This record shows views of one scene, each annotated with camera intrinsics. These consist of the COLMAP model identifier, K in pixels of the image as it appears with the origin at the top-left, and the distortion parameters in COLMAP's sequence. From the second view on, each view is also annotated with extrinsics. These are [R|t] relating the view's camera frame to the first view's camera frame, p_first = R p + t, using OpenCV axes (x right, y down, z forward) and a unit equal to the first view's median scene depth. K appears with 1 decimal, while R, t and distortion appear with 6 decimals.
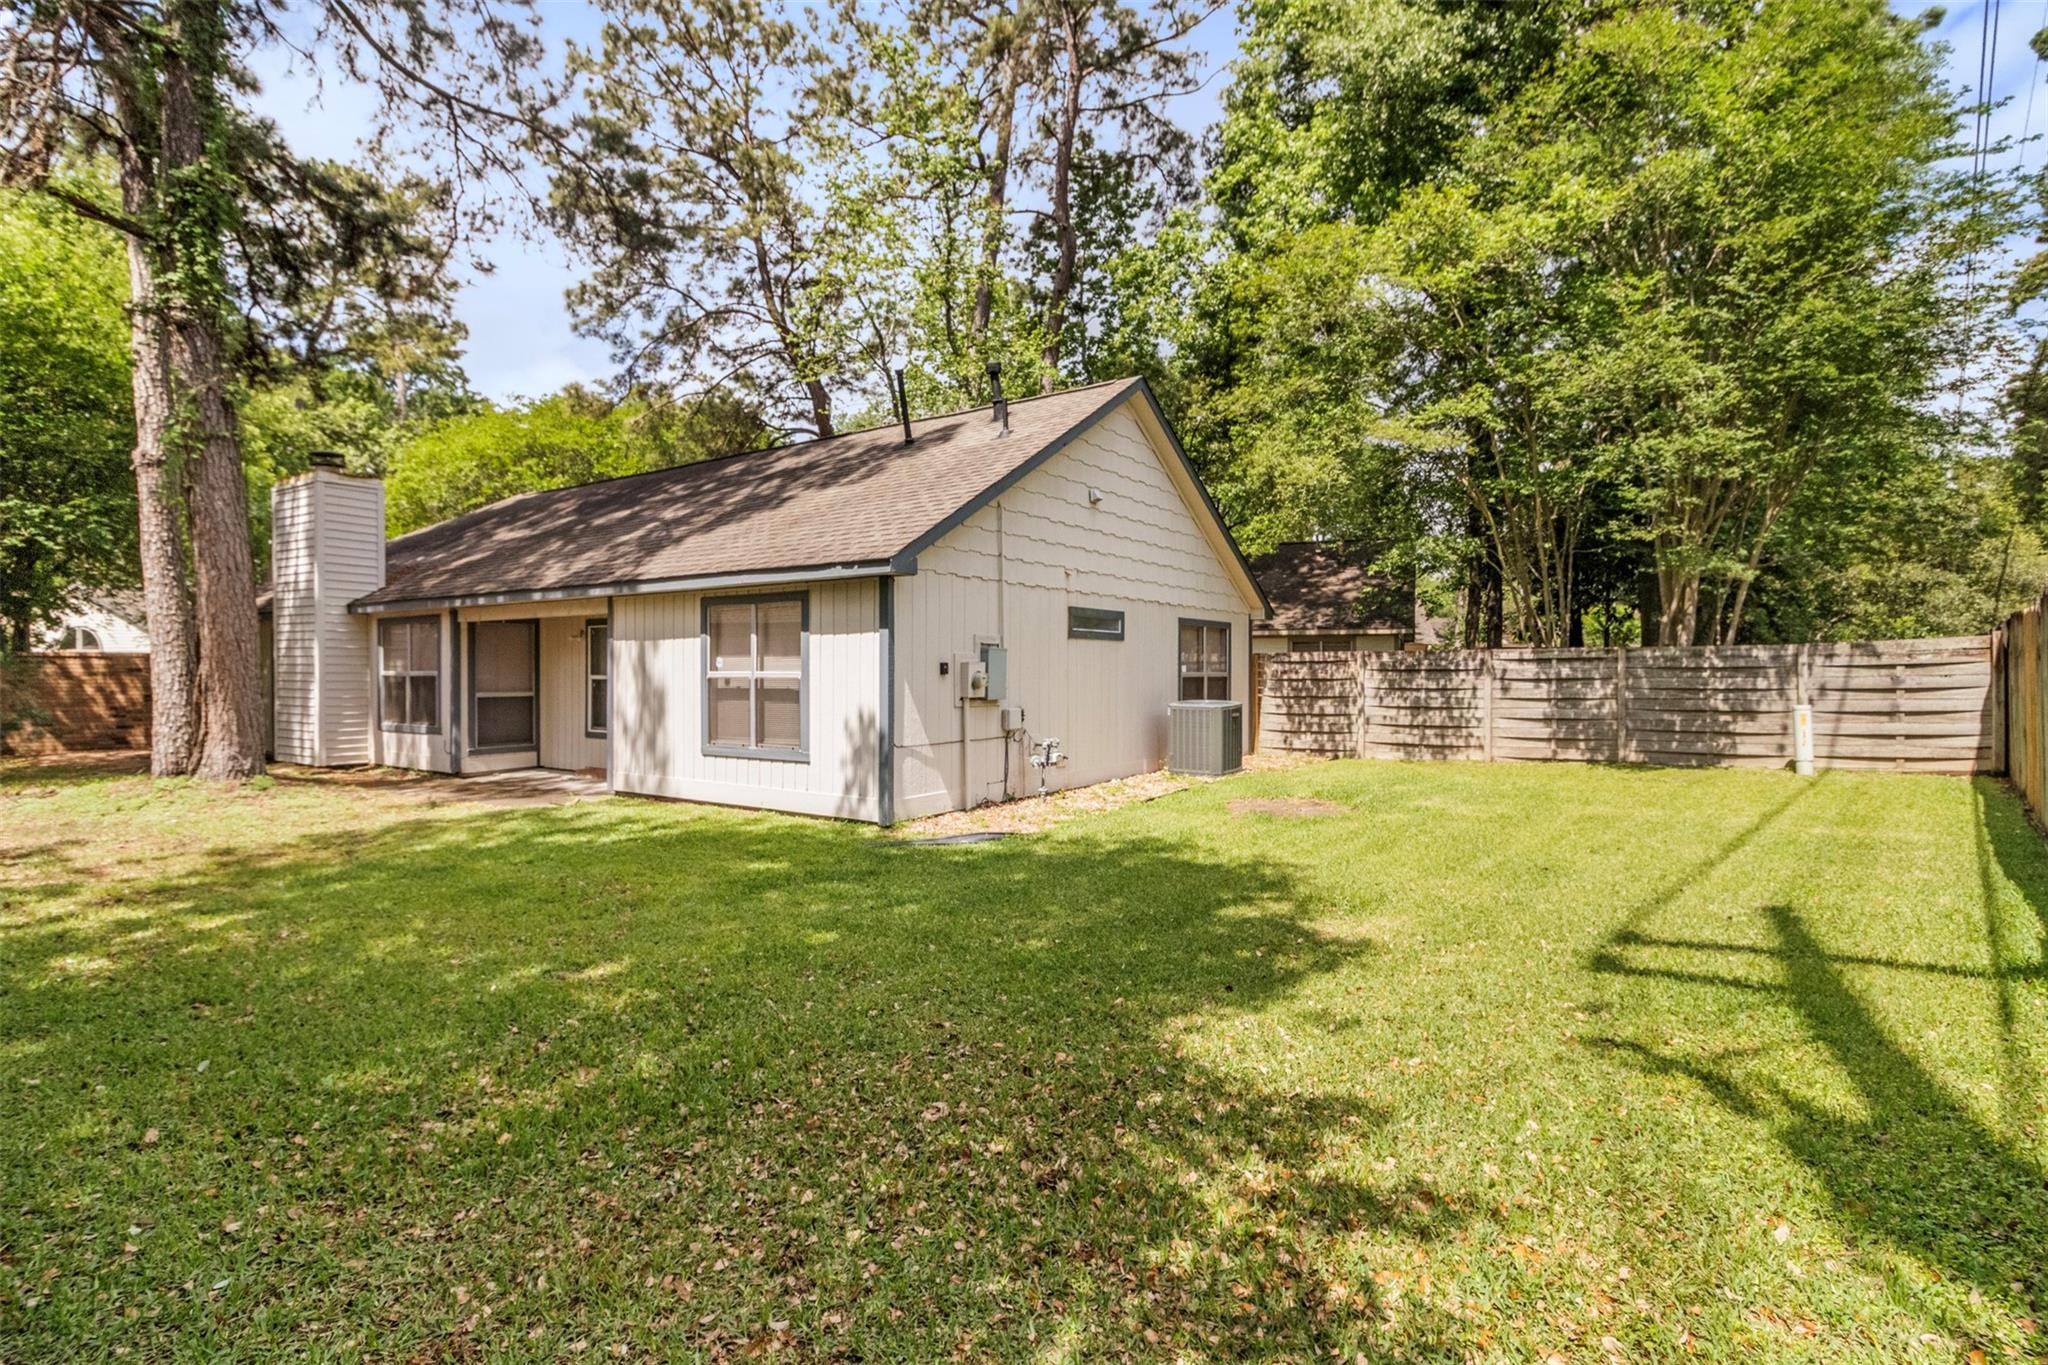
lens RADIAL K [[955.8, 0, 1026.5], [0, 955.8, 656.7], [0, 0, 1]] dist [-0.004448, -0.000104]
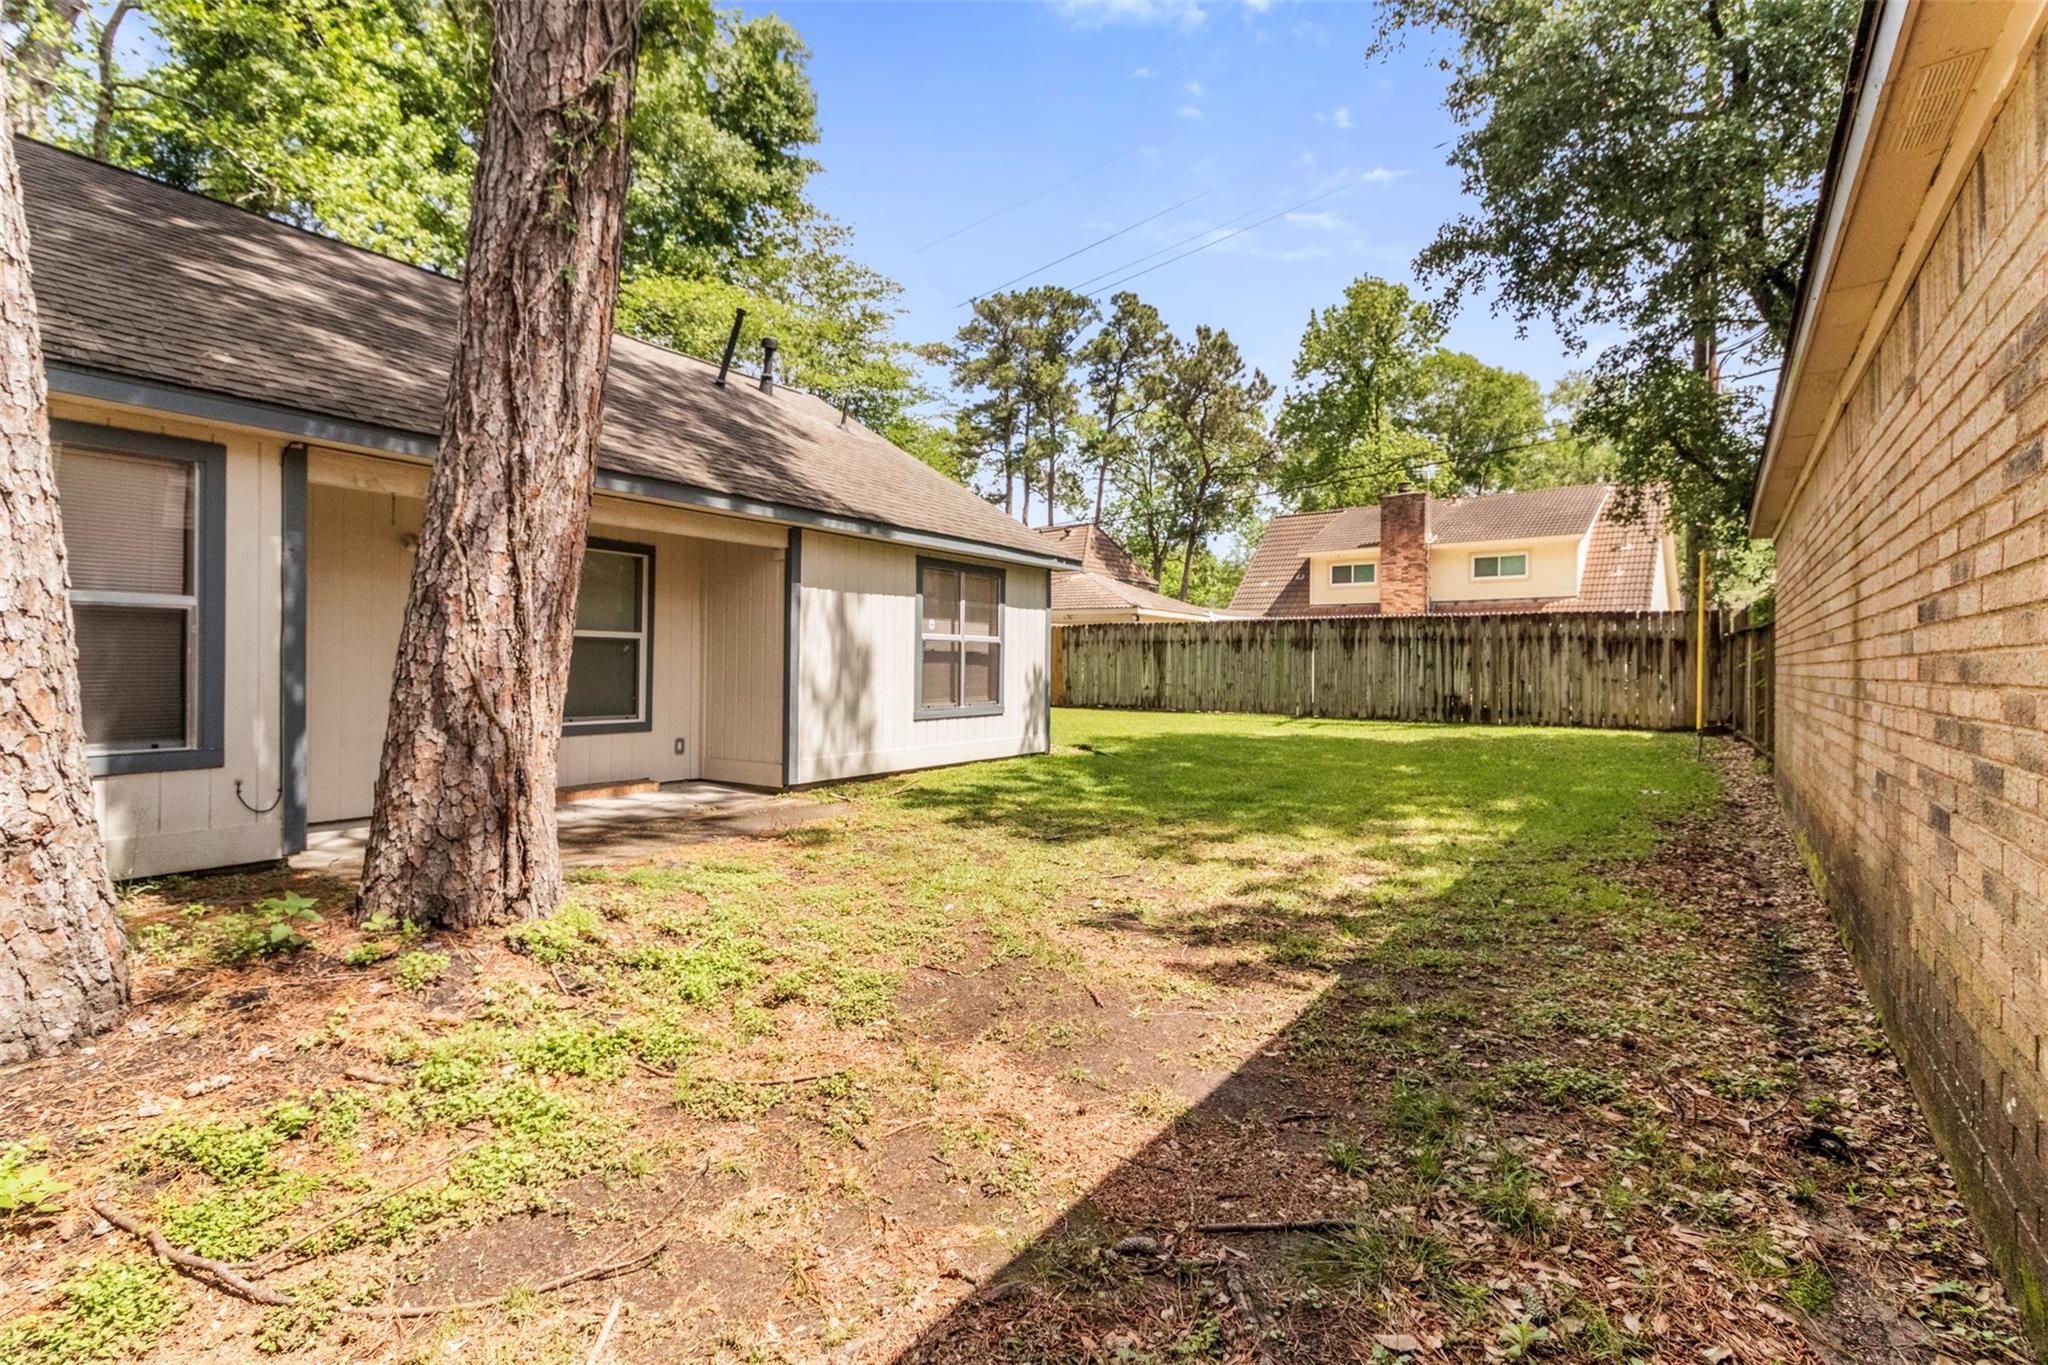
lens RADIAL K [[955.8, 0, 1026.5], [0, 955.8, 656.7], [0, 0, 1]] dist [-0.004448, -0.000104]
pose [[0.016122, 0.005769, 0.999853, -1.260333], [-0.041380, 0.999130, -0.005098, 0.039426], [-0.999013, -0.041292, 0.016346, 0.838363]]
